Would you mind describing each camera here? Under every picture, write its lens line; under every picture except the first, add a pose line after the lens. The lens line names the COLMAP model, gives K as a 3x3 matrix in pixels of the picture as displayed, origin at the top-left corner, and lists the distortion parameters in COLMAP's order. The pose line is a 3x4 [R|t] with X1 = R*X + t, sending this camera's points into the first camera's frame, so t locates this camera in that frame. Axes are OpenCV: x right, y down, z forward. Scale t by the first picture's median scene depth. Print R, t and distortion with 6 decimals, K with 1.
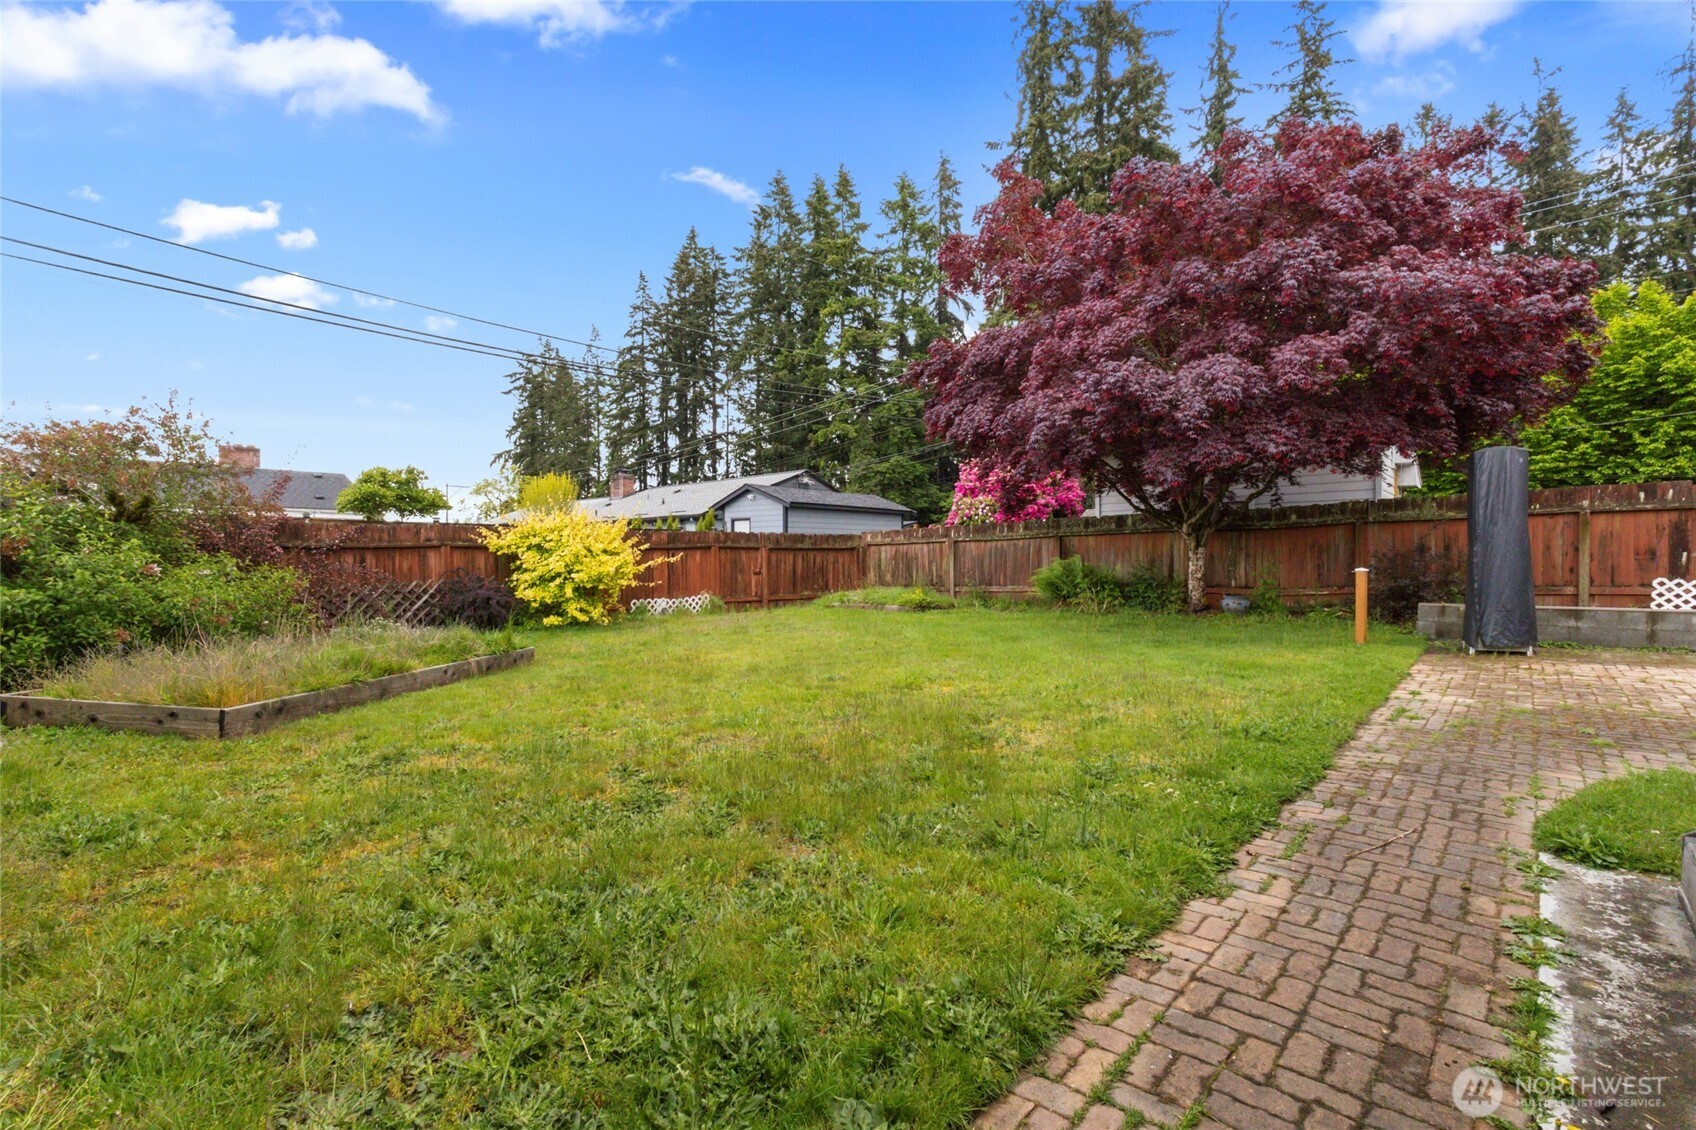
lens RADIAL K [[773.2, 0, 845.1], [0, 773.2, 572.4], [0, 0, 1]] dist [0.001371, -0.000749]
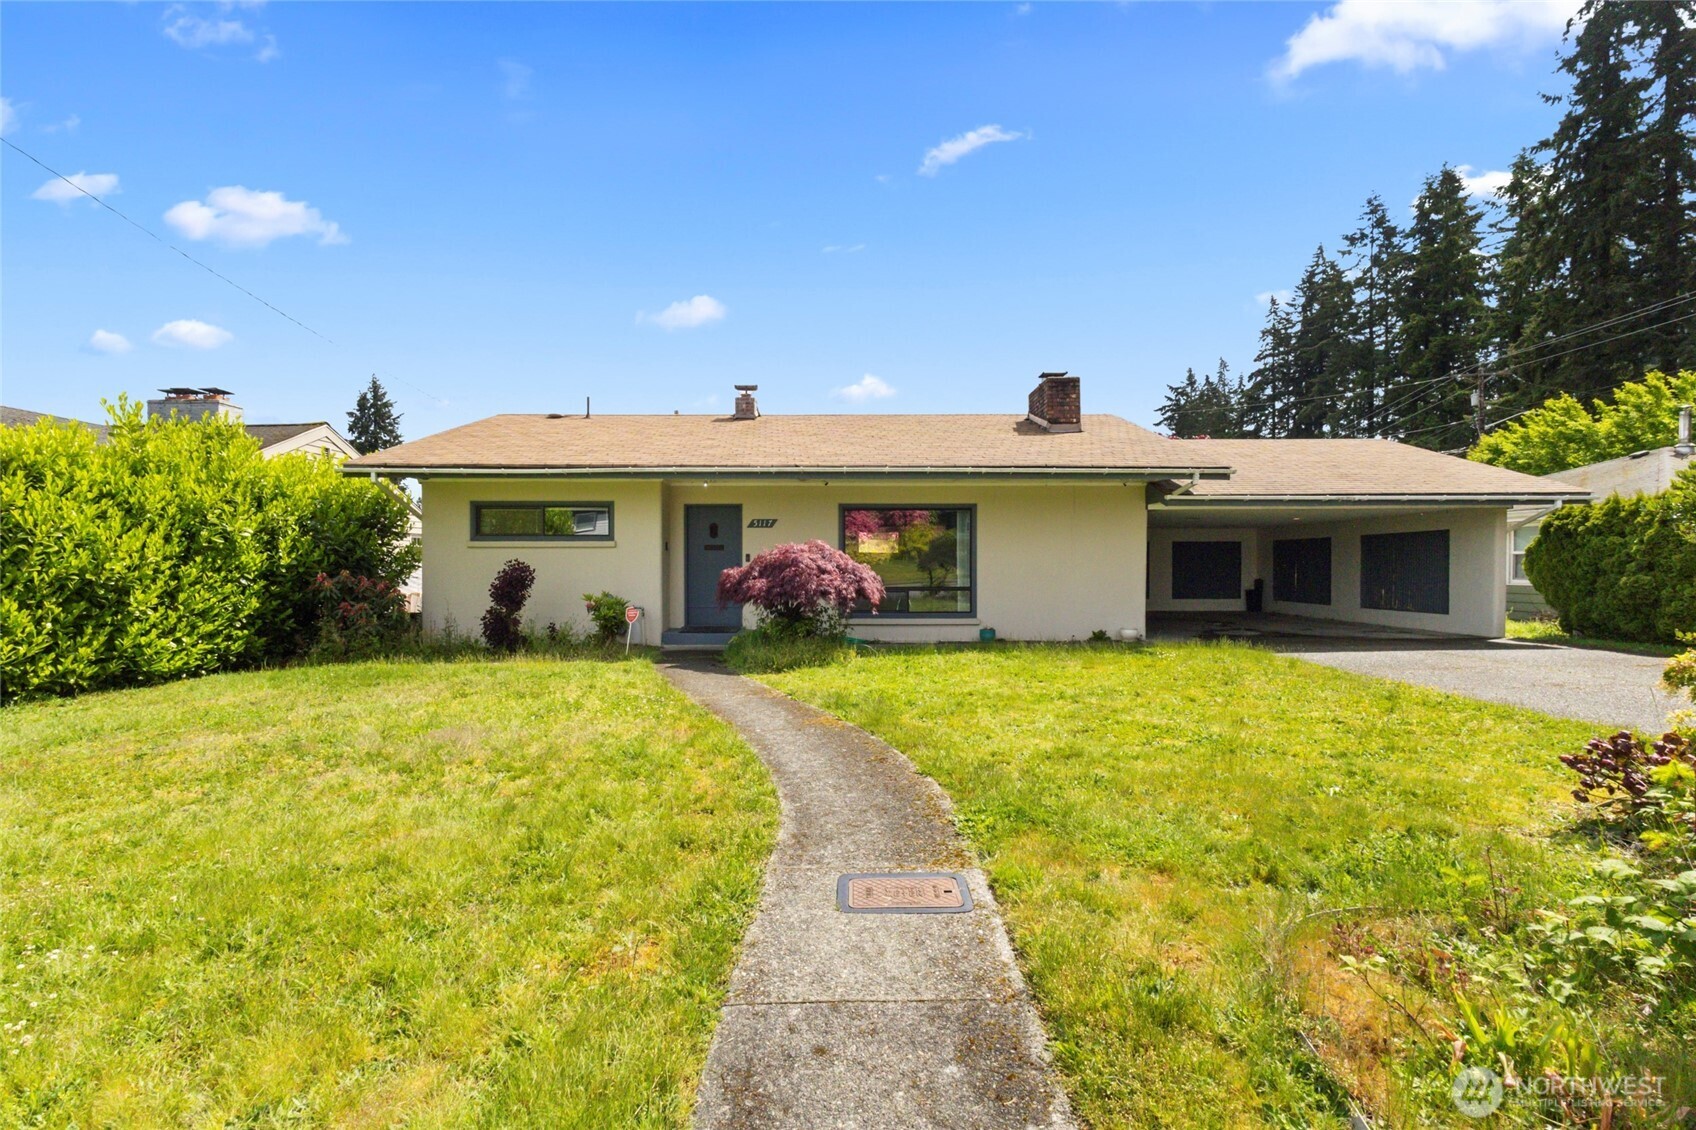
lens RADIAL K [[773.2, 0, 849.2], [0, 773.2, 571.1], [0, 0, 1]] dist [0.001371, -0.000749]
pose [[0.656359, 0.007353, -0.754413, 0.365648], [-0.013267, 0.999910, -0.001797, -0.017231], [0.754332, 0.011188, 0.656397, -0.273221]]
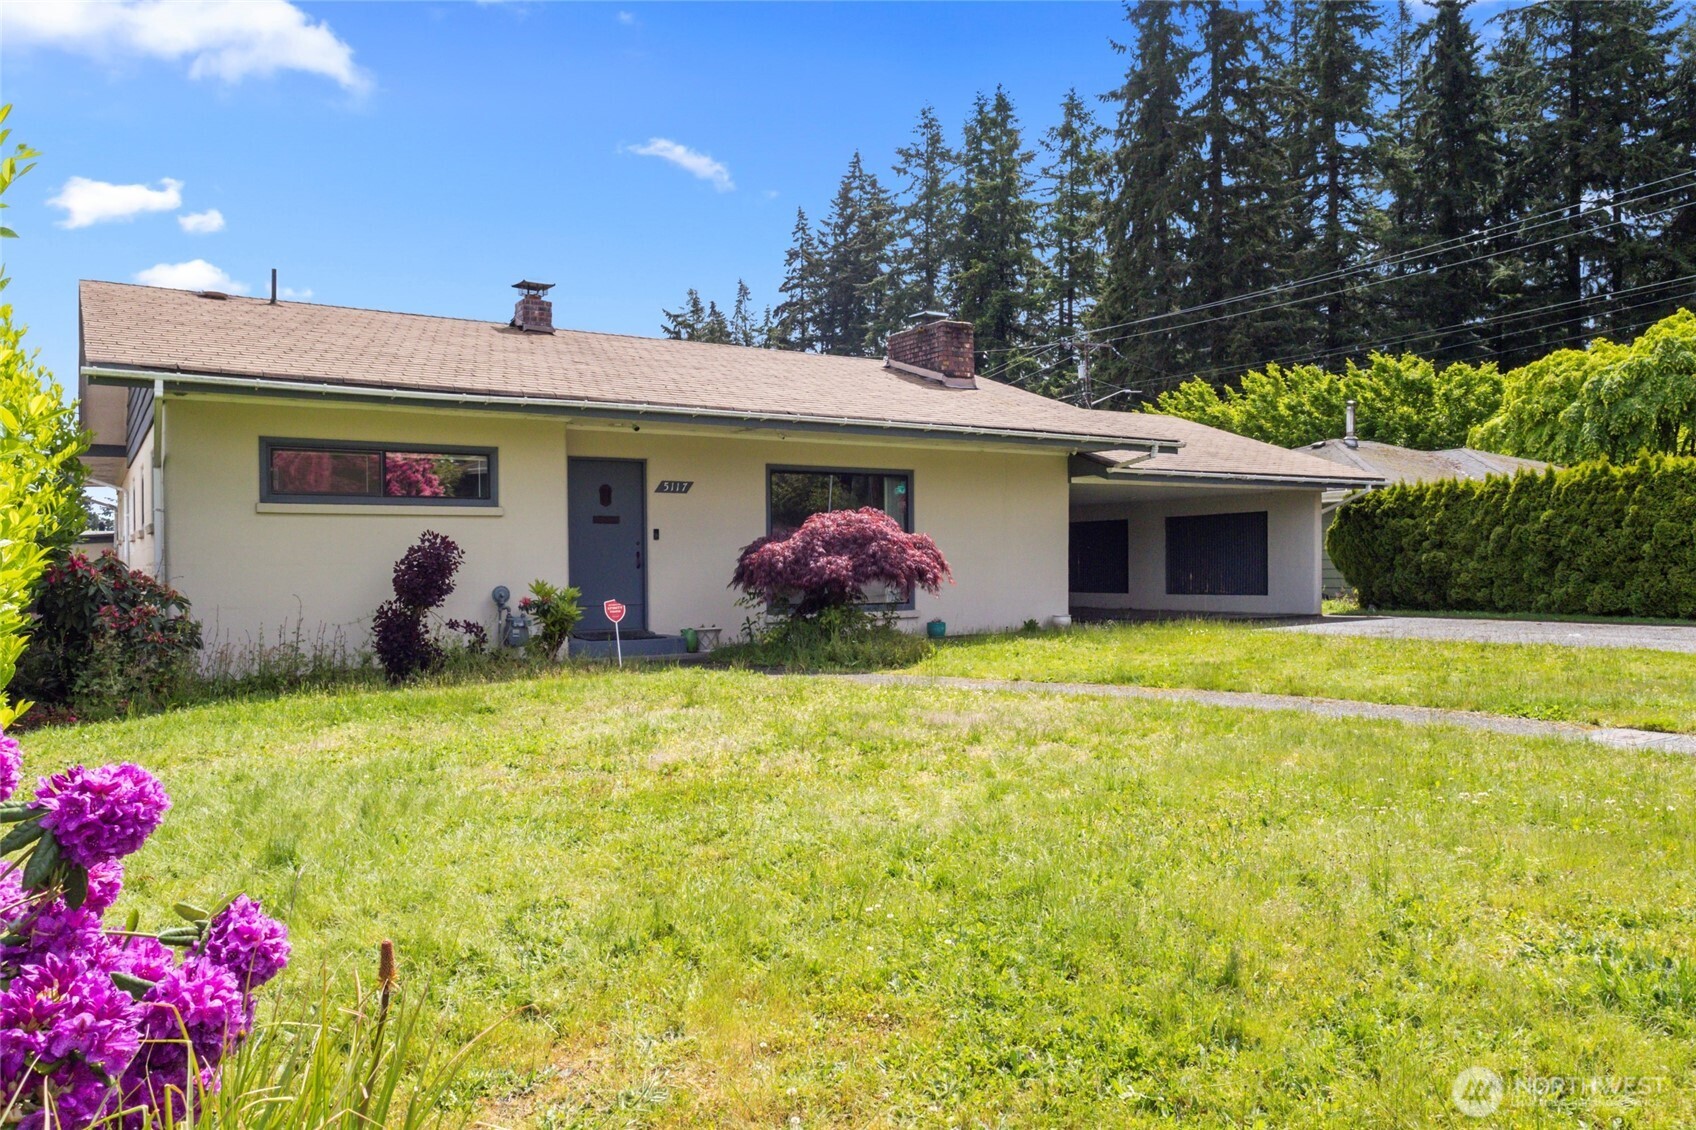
lens RADIAL K [[1194.8, 0, 848.0], [0, 1194.8, 574.5], [0, 0, 1]] dist [-0.009989, 0.004114]
pose [[0.959925, -0.006144, -0.280191, 0.292941], [0.004118, 0.999961, -0.007819, -0.011334], [0.280228, 0.006352, 0.959912, -0.364453]]
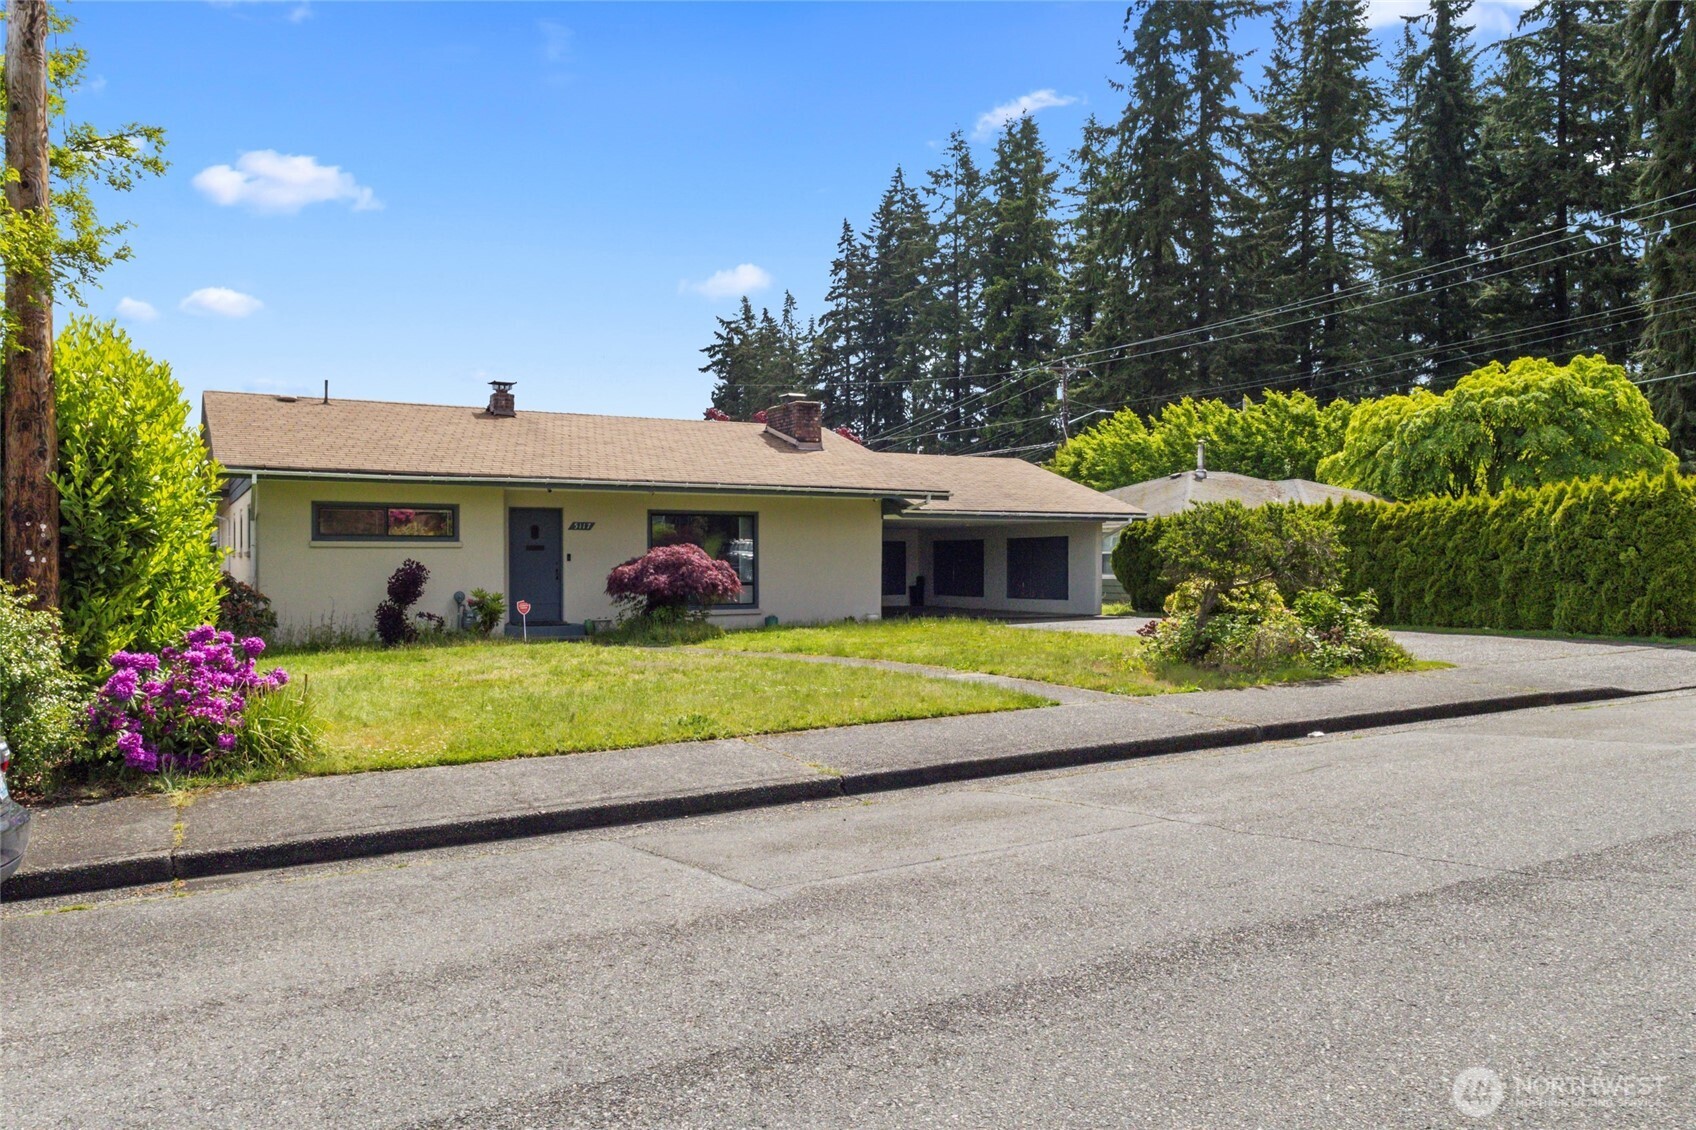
lens RADIAL K [[1194.8, 0, 849.4], [0, 1194.8, 576.4], [0, 0, 1]] dist [-0.009989, 0.004114]
pose [[0.943607, 0.002957, -0.331055, 0.383553], [-0.004494, 0.999982, -0.003878, -0.014376], [0.331038, 0.005147, 0.943603, -0.454218]]
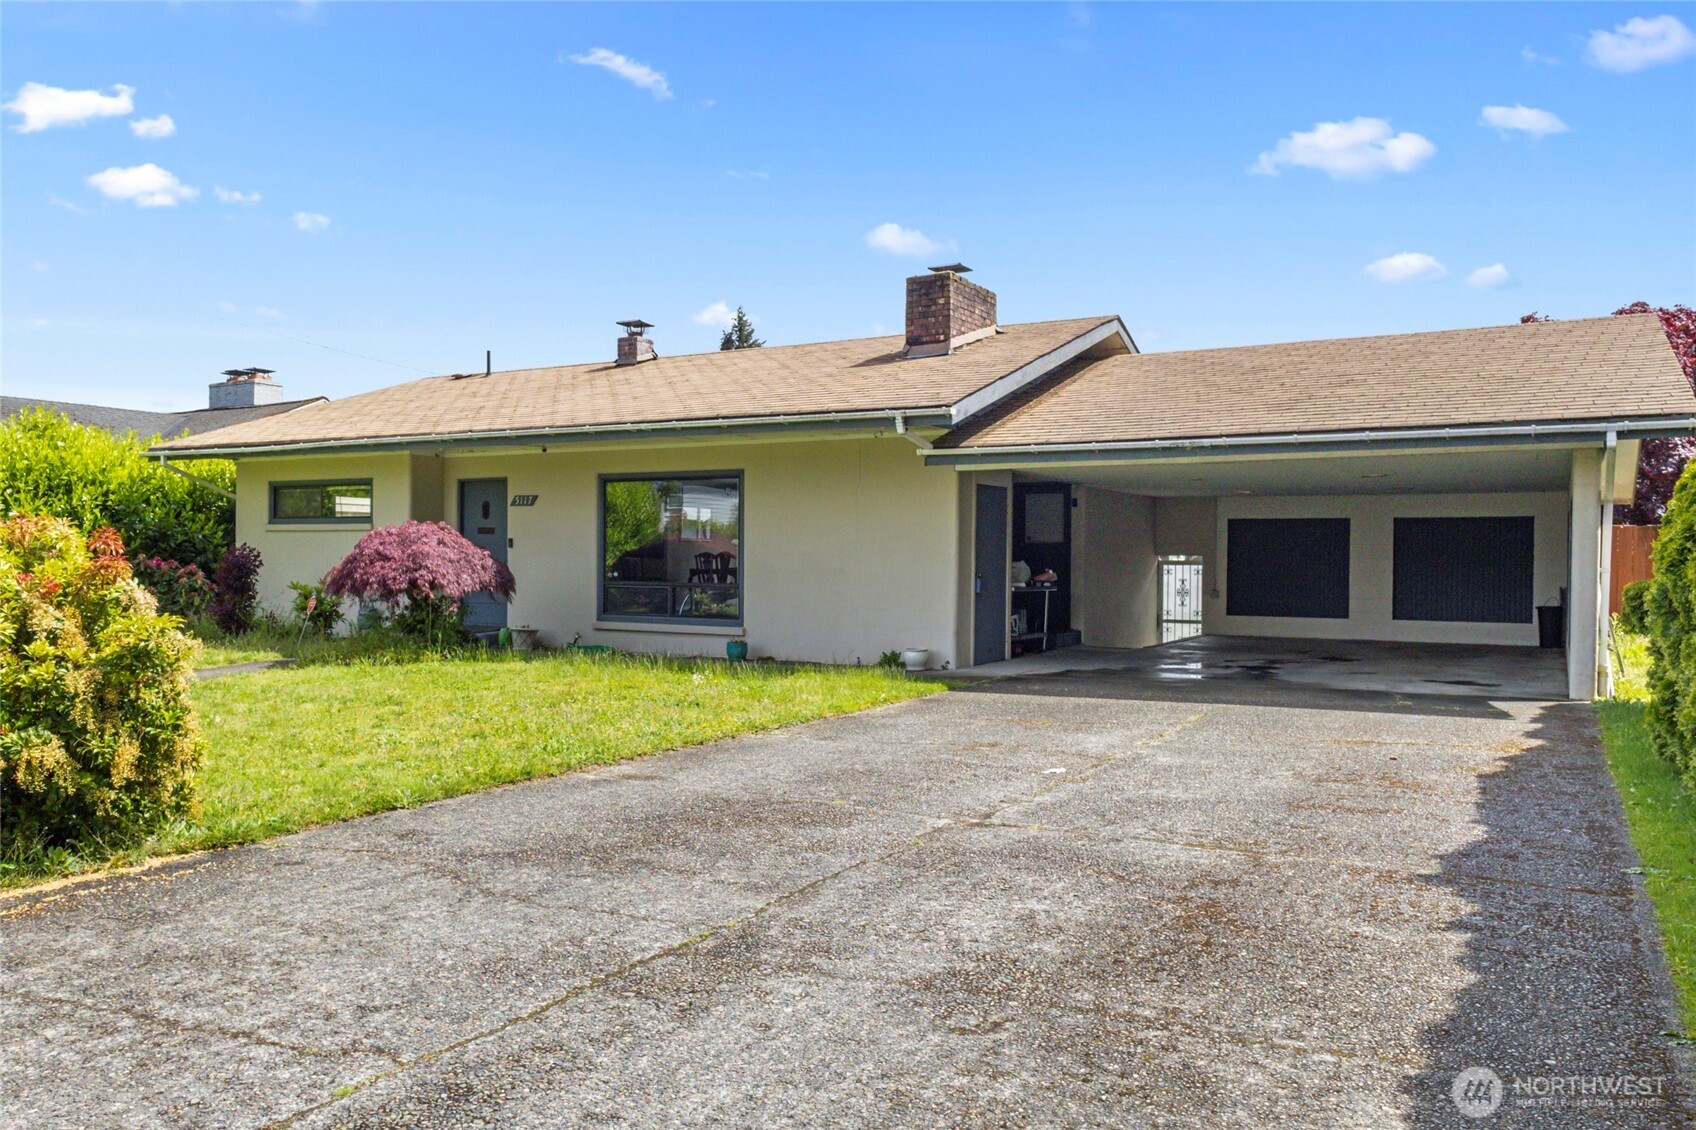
lens RADIAL K [[1204.4, 0, 855.8], [0, 1204.4, 558.0], [0, 0, 1]] dist [-0.003368, -0.005744]
pose [[0.211903, 0.004600, -0.977280, 0.461254], [-0.025244, 0.999681, -0.000768, -0.019182], [0.976965, 0.024833, 0.211952, -0.143544]]
